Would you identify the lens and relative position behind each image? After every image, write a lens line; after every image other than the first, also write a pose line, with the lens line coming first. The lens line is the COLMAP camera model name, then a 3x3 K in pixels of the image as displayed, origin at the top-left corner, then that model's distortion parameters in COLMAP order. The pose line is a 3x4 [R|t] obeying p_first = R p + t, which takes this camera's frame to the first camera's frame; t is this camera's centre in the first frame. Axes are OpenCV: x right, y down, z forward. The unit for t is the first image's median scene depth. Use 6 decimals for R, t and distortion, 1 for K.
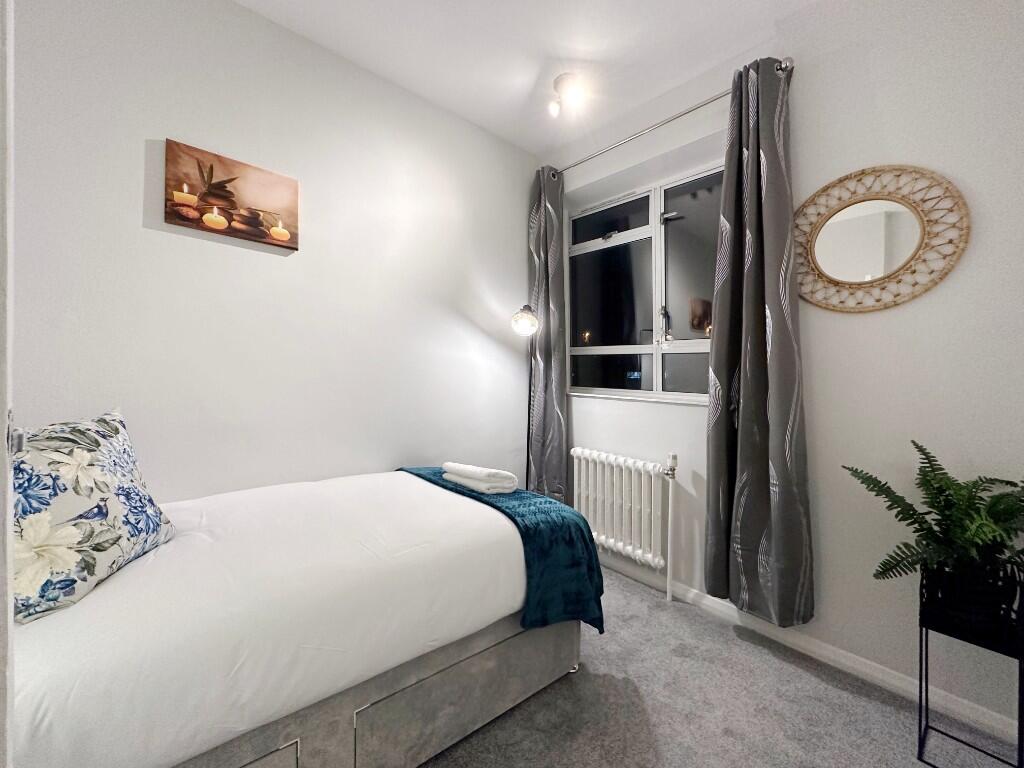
lens RADIAL K [[417.3, 0, 506.7], [0, 417.3, 373.7], [0, 0, 1]] dist [-0.000208, 0.000268]
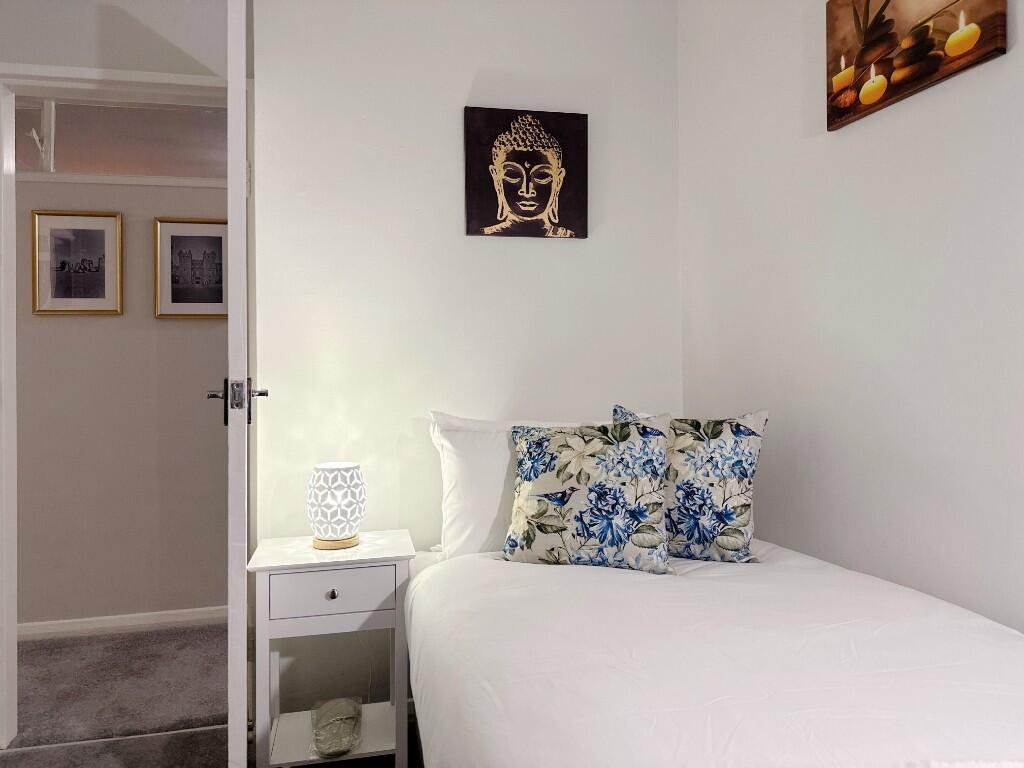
lens RADIAL K [[723.9, 0, 513.2], [0, 723.9, 371.2], [0, 0, 1]] dist [-0.005247, -0.002730]
pose [[-0.469935, -0.007771, -0.882667, 0.415058], [0.012002, 0.999813, -0.015192, 0.026233], [0.882620, -0.017733, -0.469753, 1.085911]]
